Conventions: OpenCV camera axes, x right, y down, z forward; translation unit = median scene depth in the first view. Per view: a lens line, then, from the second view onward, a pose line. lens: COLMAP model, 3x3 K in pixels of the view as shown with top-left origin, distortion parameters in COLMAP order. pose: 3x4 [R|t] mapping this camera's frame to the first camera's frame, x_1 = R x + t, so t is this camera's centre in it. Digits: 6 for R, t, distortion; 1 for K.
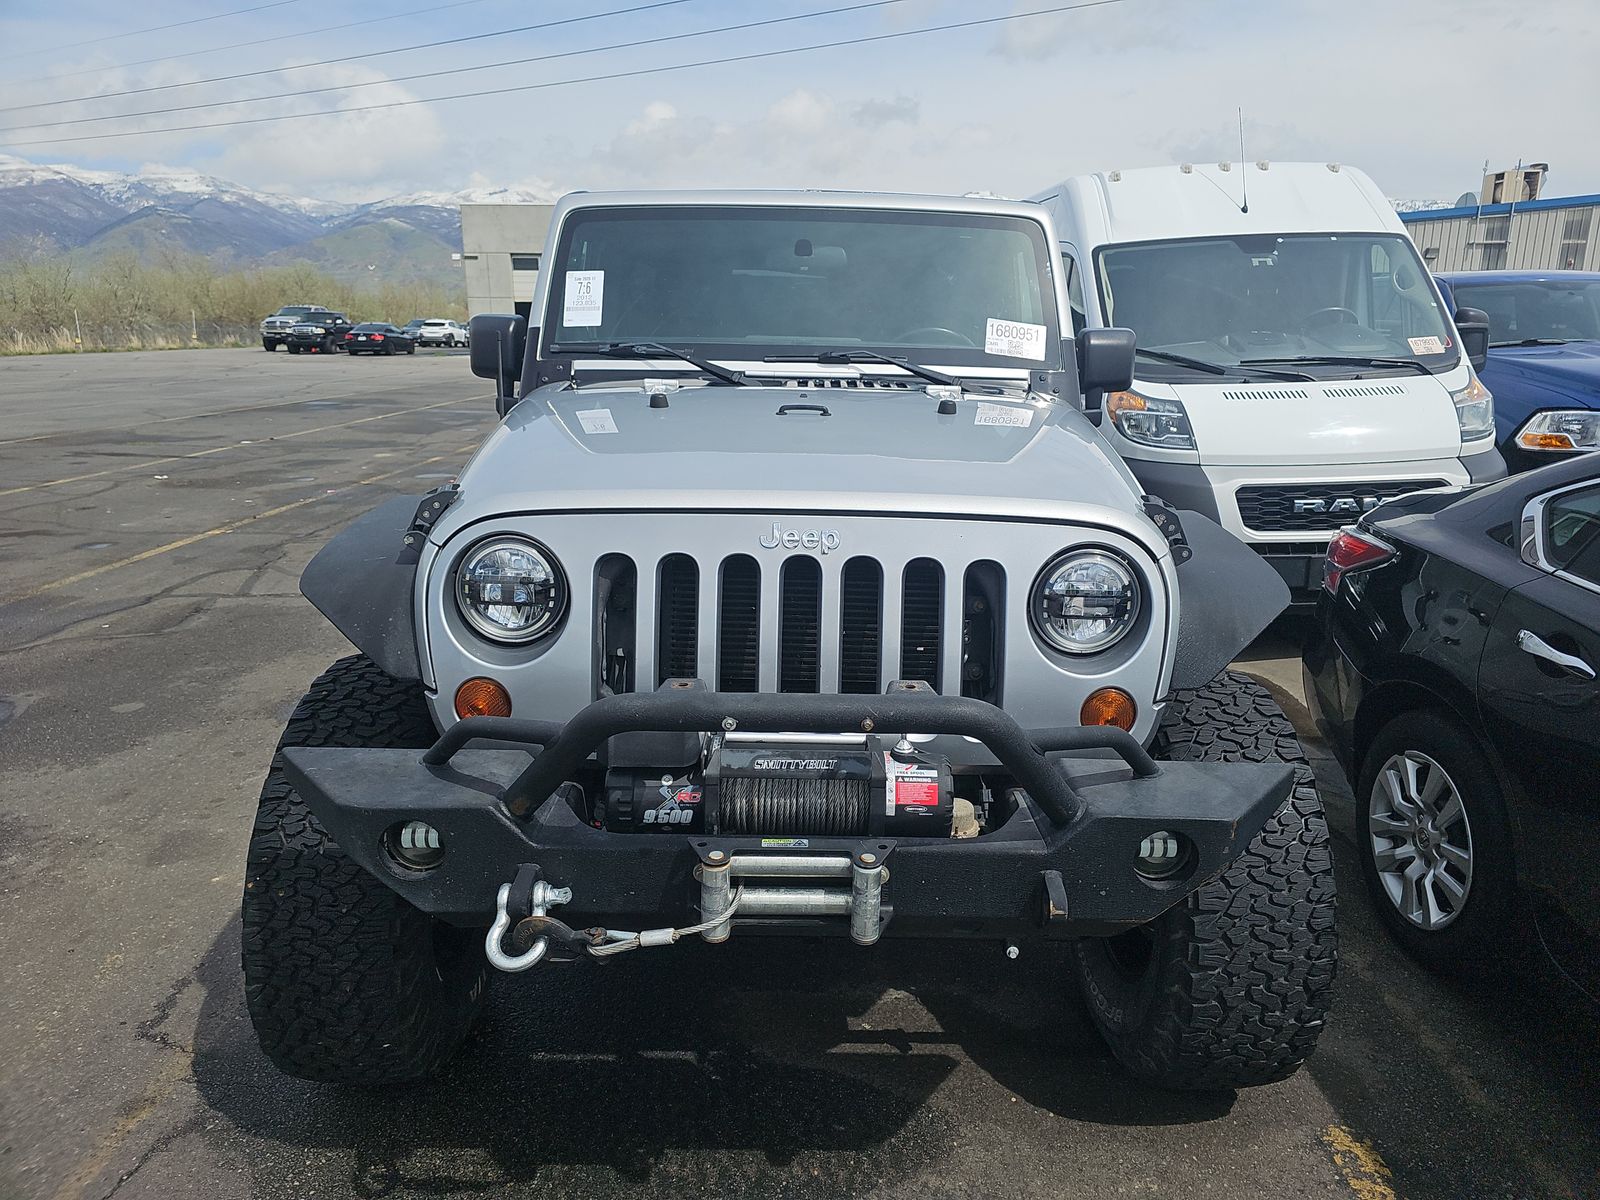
lens RADIAL K [[1065.3, 0, 800.9], [0, 1065.3, 589.9], [0, 0, 1]] dist [0.043754, 0.001810]
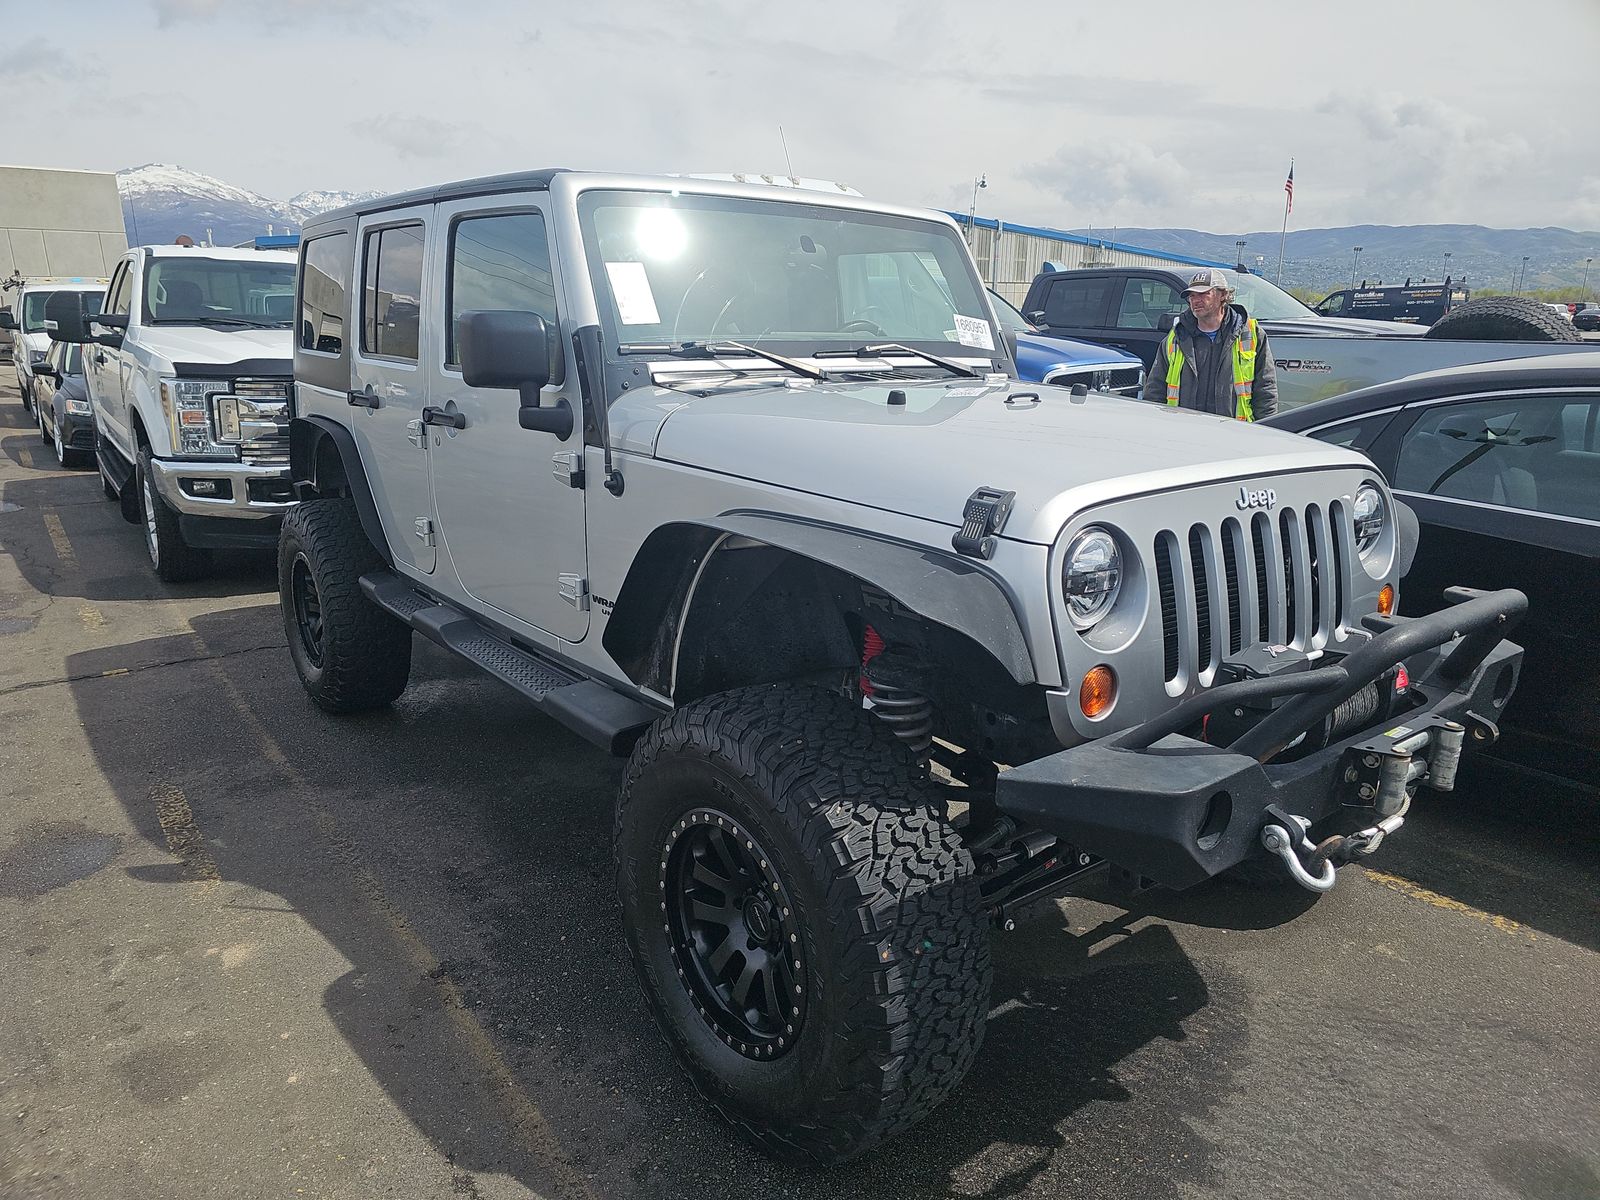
lens RADIAL K [[1065.3, 0, 800.9], [0, 1065.3, 609.2], [0, 0, 1]] dist [0.043754, 0.001810]
pose [[0.797975, -0.164398, 0.579835, -0.832198], [0.151156, 0.985920, 0.071512, -0.065671], [-0.583427, 0.030581, 0.811589, 0.238065]]
